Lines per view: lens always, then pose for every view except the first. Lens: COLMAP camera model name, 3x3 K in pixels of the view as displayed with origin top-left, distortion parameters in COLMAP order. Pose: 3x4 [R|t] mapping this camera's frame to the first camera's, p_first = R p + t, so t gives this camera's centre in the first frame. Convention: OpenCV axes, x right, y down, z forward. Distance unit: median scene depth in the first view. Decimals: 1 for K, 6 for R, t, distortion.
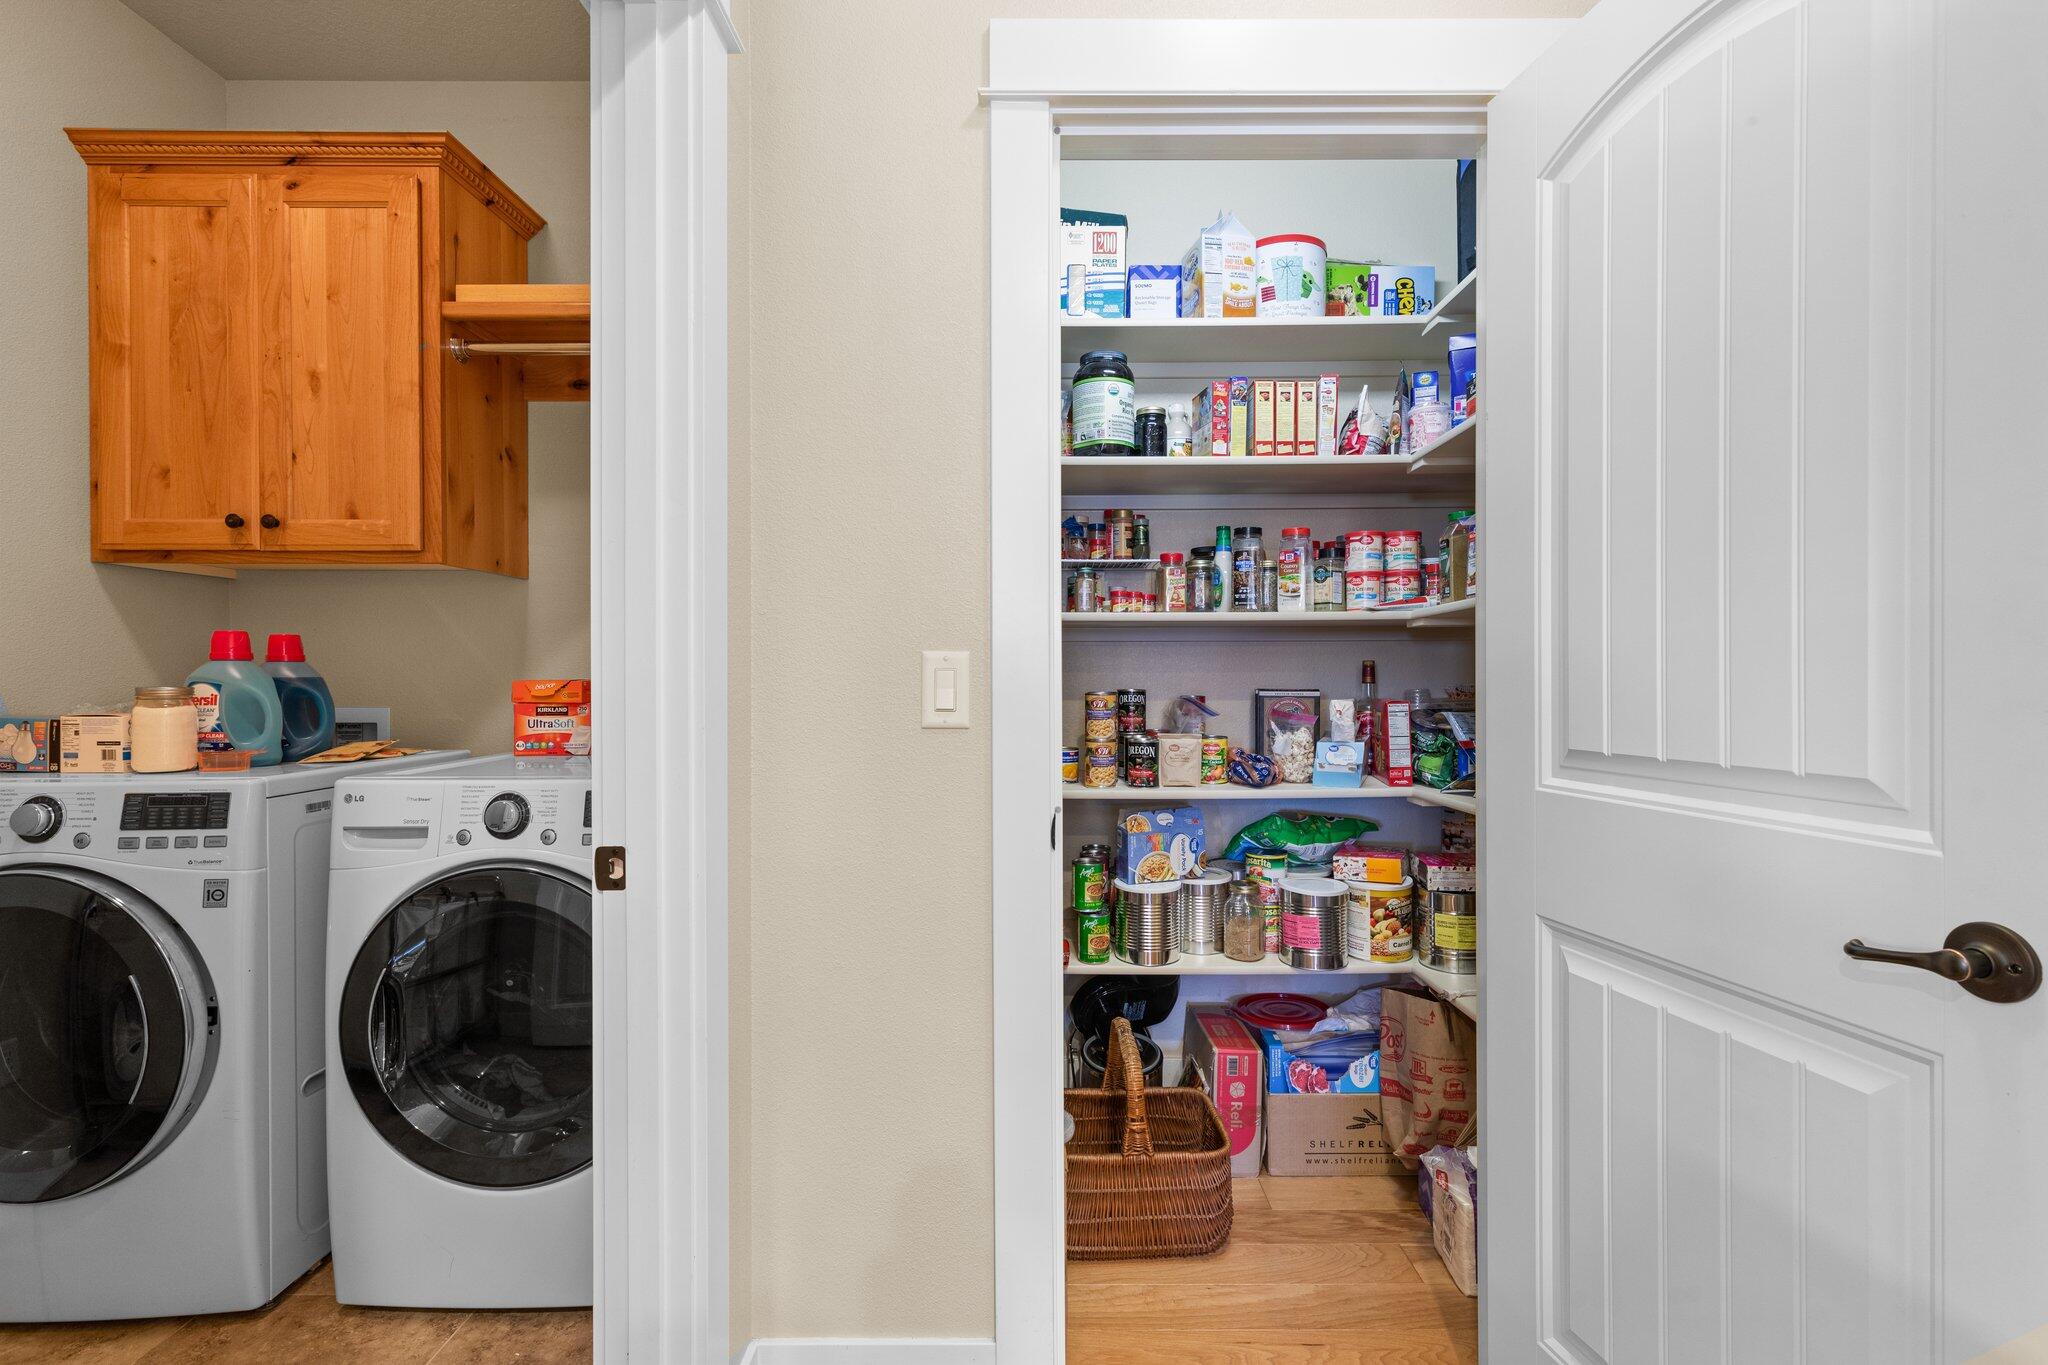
lens RADIAL K [[922.2, 0, 1029.4], [0, 922.2, 681.1], [0, 0, 1]] dist [0.000732, 0.001317]
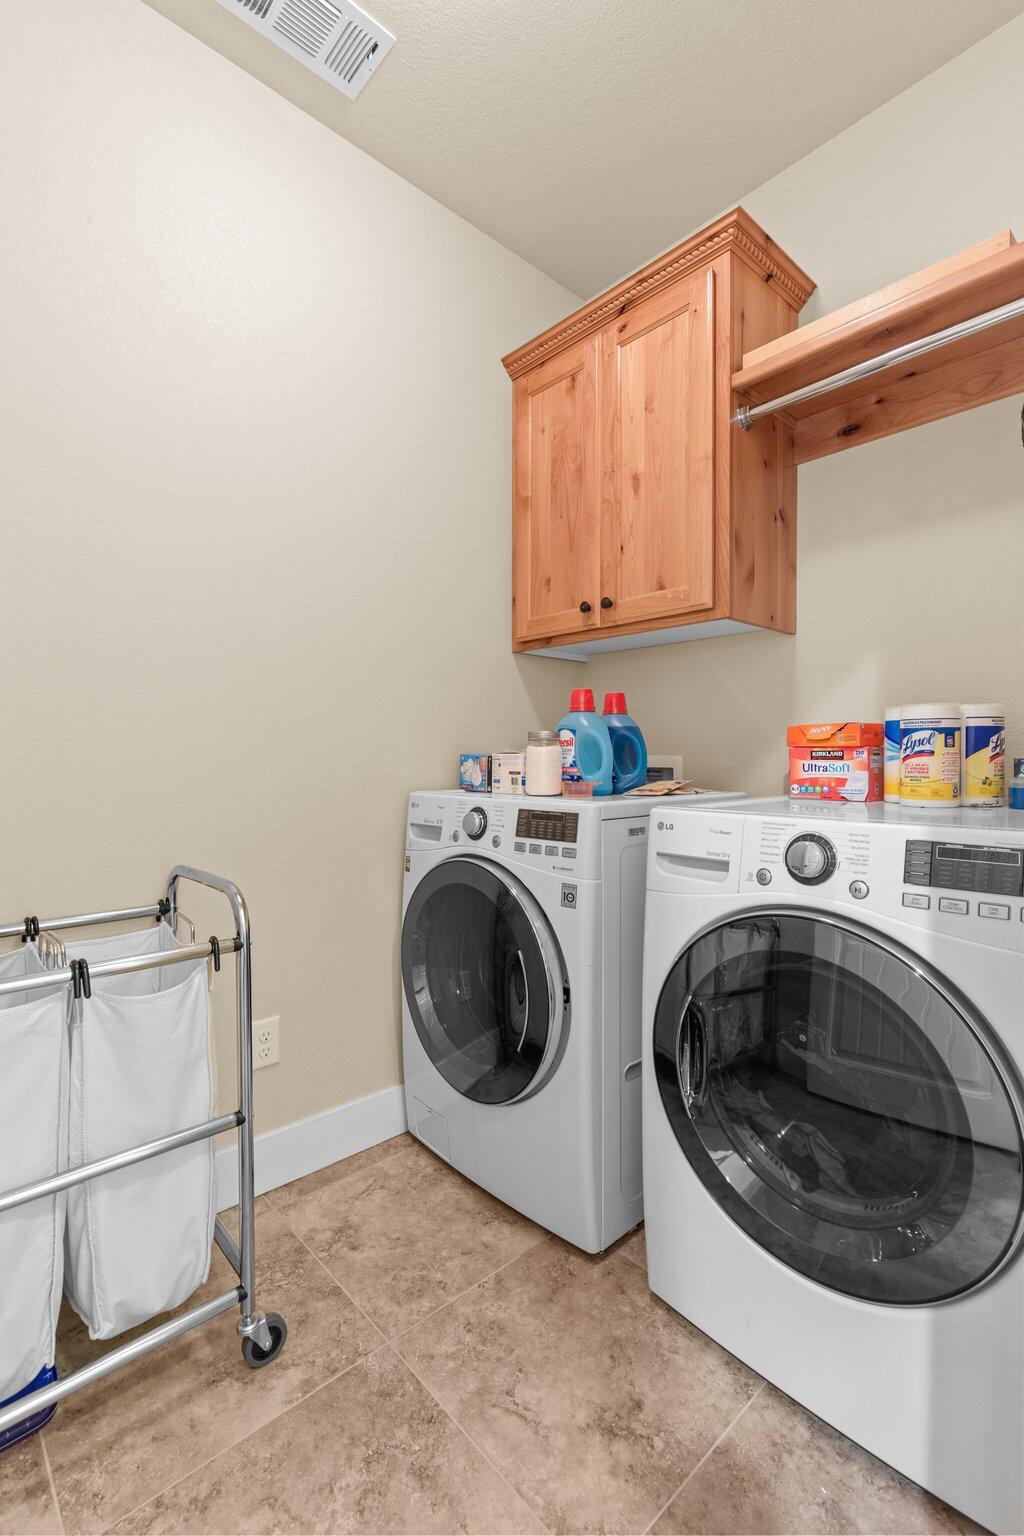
lens RADIAL K [[691.7, 0, 511.2], [0, 691.7, 761.1], [0, 0, 1]] dist [0.000732, 0.001317]
pose [[0.675999, 0.008325, -0.736856, -0.212183], [-0.005616, 0.999965, 0.006146, 0.038688], [0.736881, -0.000017, 0.676022, 0.264922]]
